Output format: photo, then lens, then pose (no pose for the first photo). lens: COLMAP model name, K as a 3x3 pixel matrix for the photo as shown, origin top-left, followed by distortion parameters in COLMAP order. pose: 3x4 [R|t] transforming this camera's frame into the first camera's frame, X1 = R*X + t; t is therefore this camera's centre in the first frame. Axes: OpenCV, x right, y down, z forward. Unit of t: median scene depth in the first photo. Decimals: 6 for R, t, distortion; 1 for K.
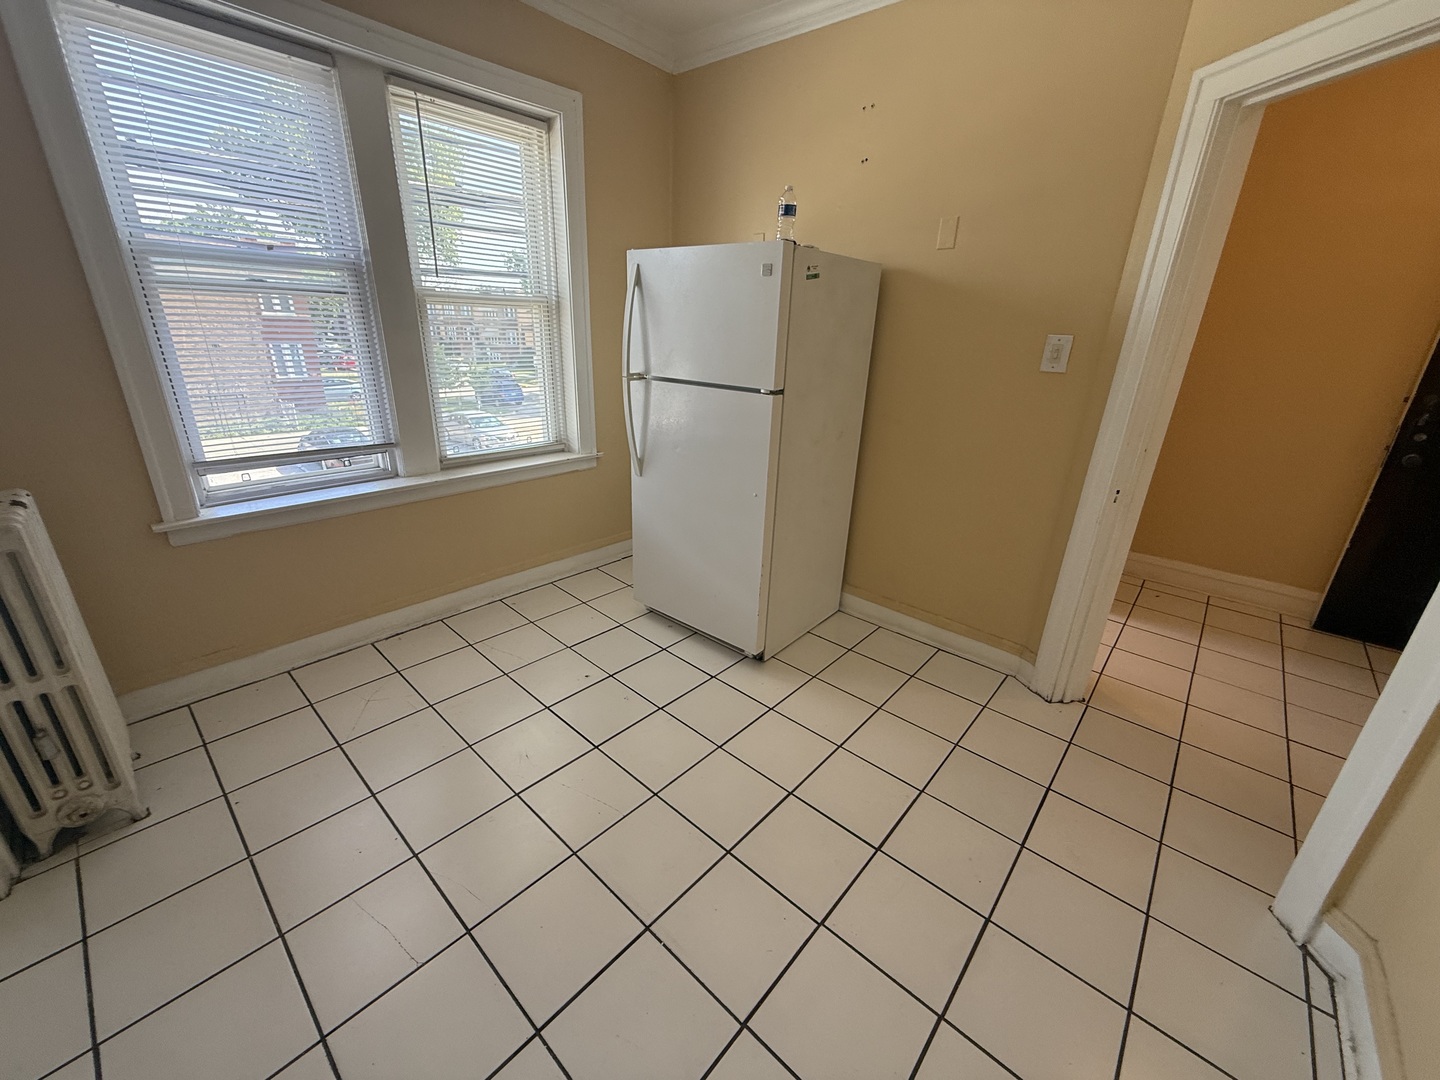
lens RADIAL K [[574.0, 0, 715.7], [0, 574.0, 540.1], [0, 0, 1]] dist [-0.002386, -0.000219]
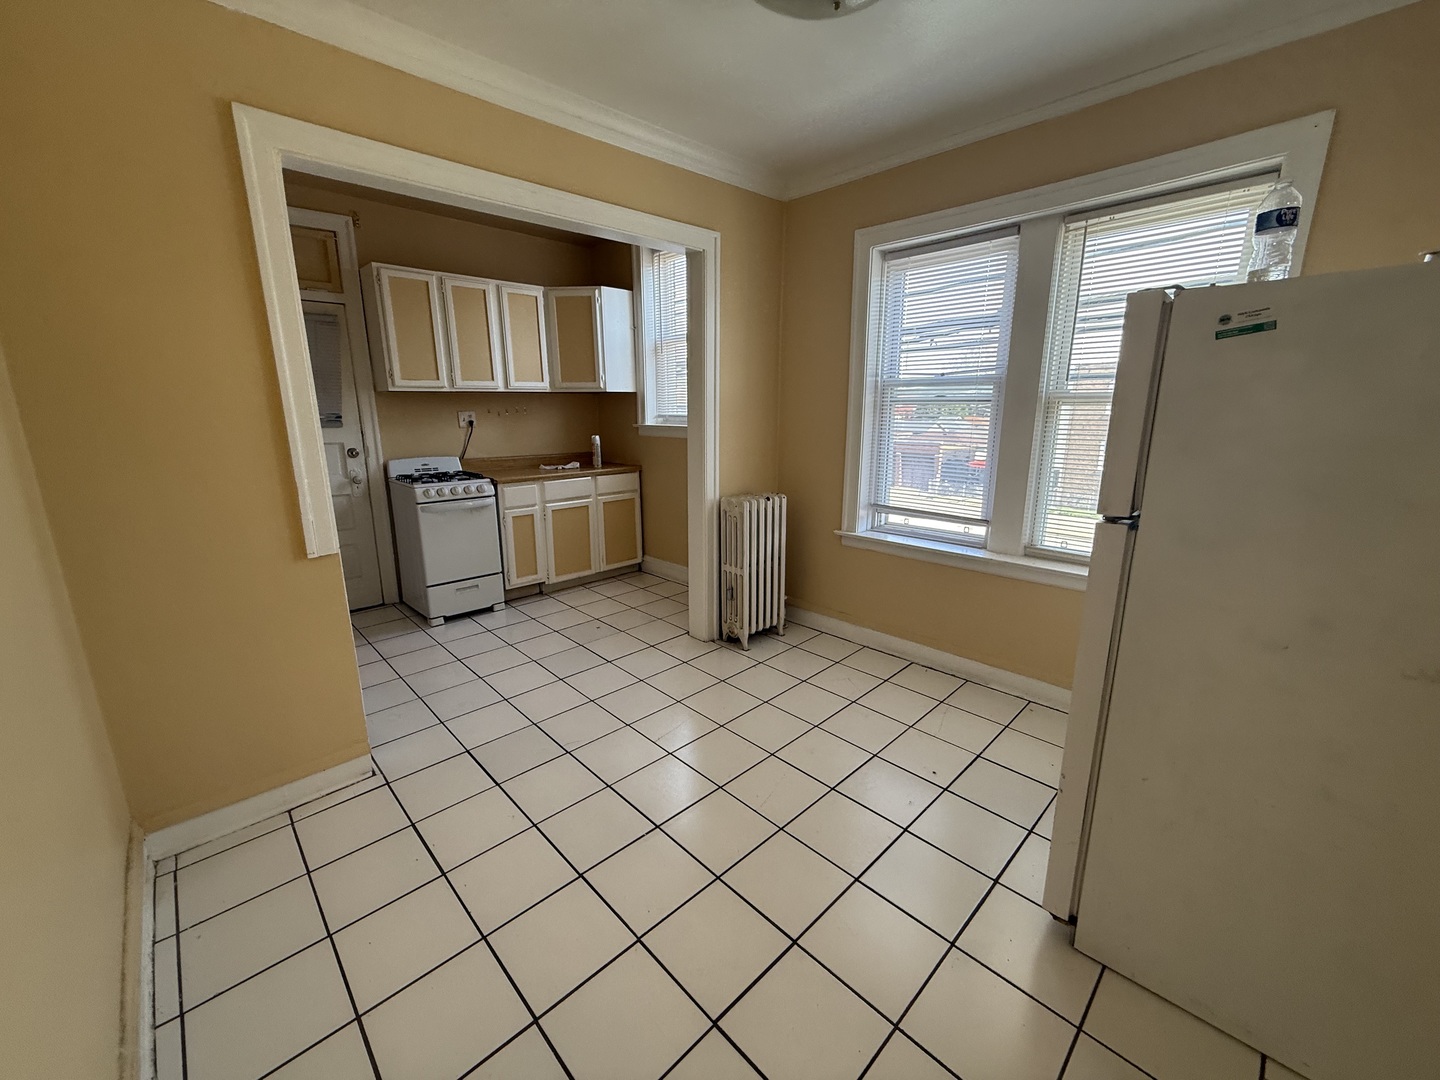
lens RADIAL K [[574.0, 0, 716.9], [0, 574.0, 539.6], [0, 0, 1]] dist [-0.002386, -0.000219]
pose [[-0.074900, 0.186496, -0.979596, 0.747373], [-0.352166, 0.914109, 0.200955, -0.204504], [0.932936, 0.360032, -0.002789, 0.586734]]
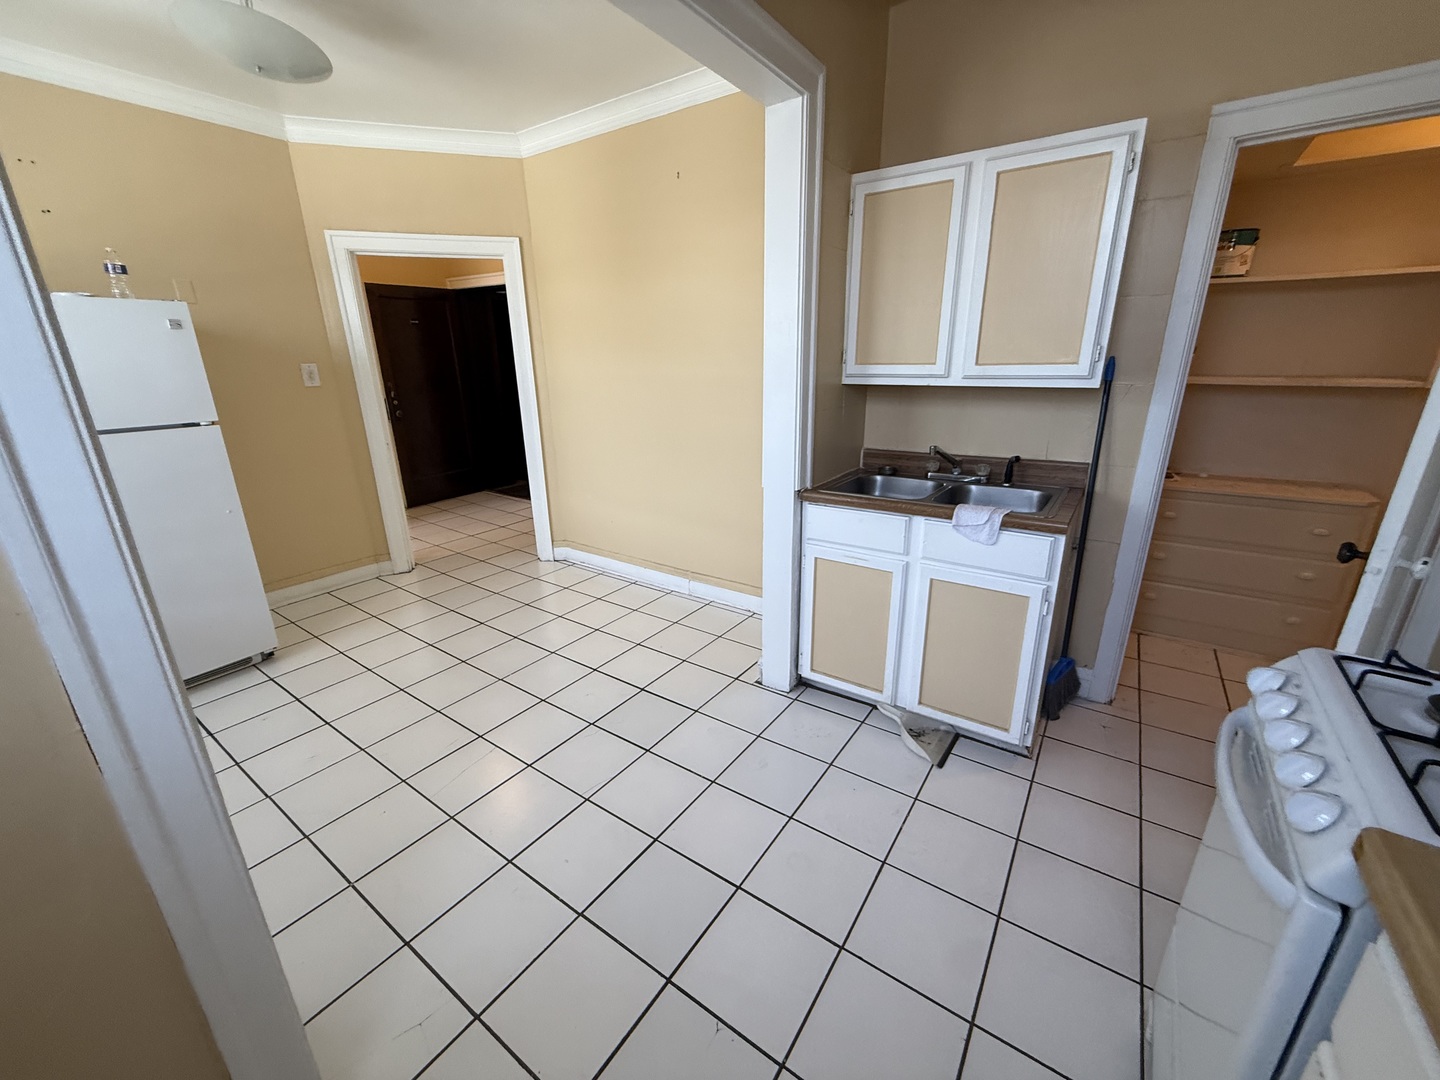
lens RADIAL K [[574.0, 0, 719.5], [0, 574.0, 539.4], [0, 0, 1]] dist [-0.002386, -0.000219]
pose [[-0.119235, -0.338950, 0.933218, -1.210726], [0.357081, 0.862392, 0.358849, -0.096237], [-0.926432, 0.376022, 0.018205, 0.081939]]
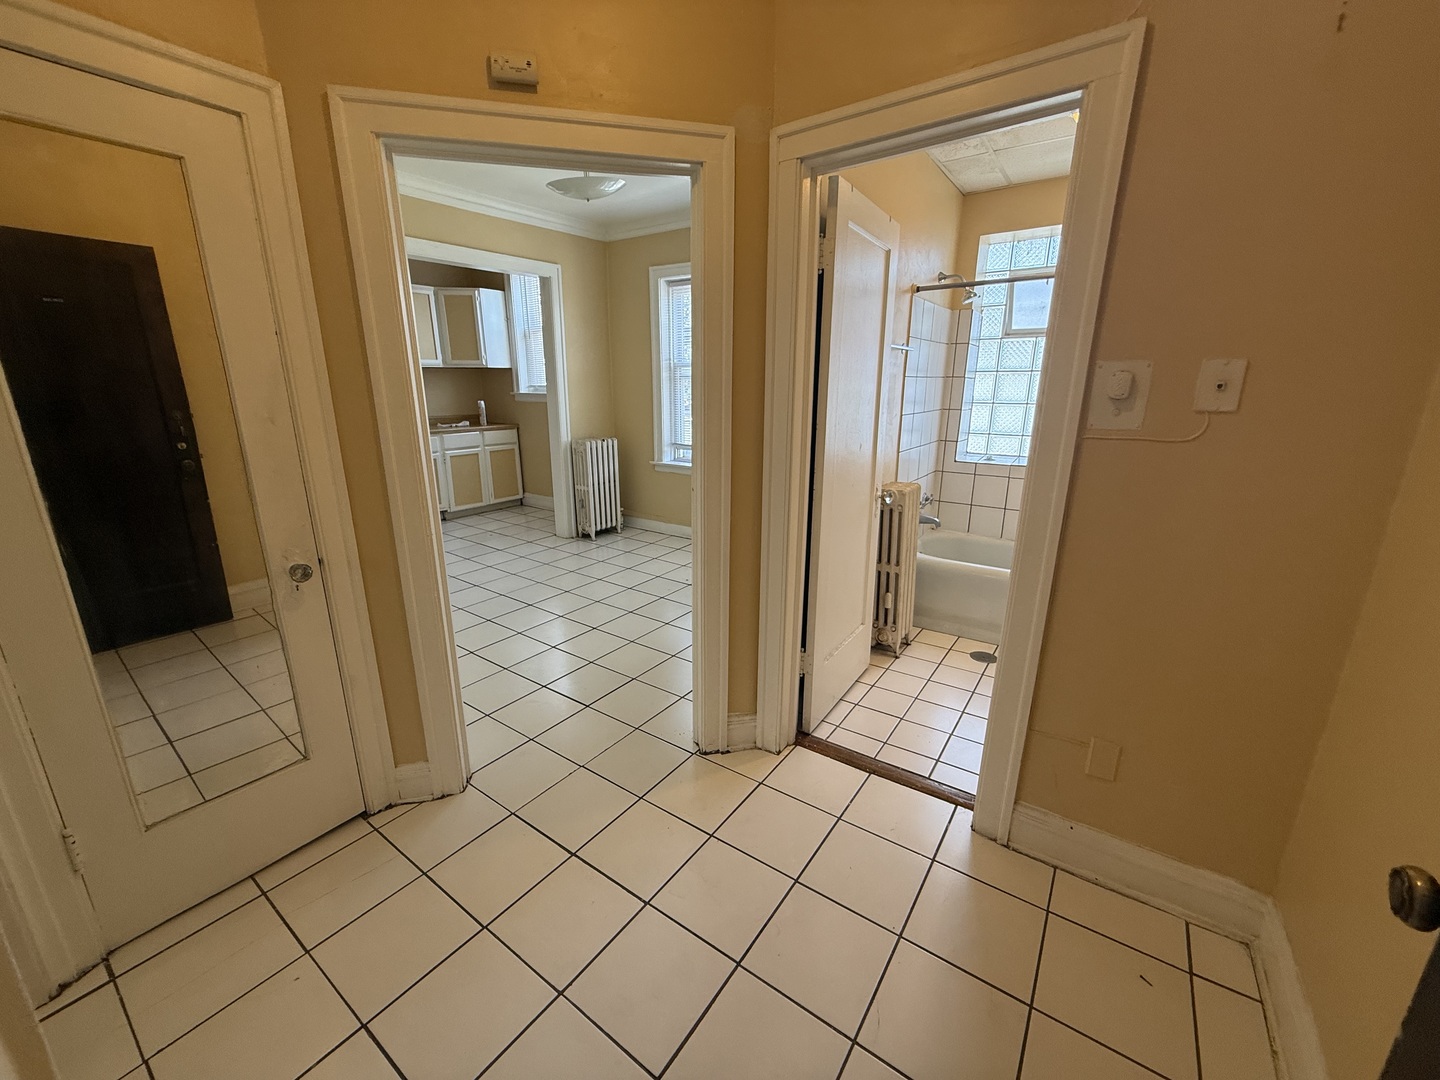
lens RADIAL K [[574.0, 0, 715.7], [0, 574.0, 539.8], [0, 0, 1]] dist [-0.002386, -0.000219]
pose [[0.107636, 0.226235, -0.968108, 1.641532], [-0.350131, 0.920005, 0.176066, -0.244048], [0.930496, 0.320013, 0.178237, 0.813955]]
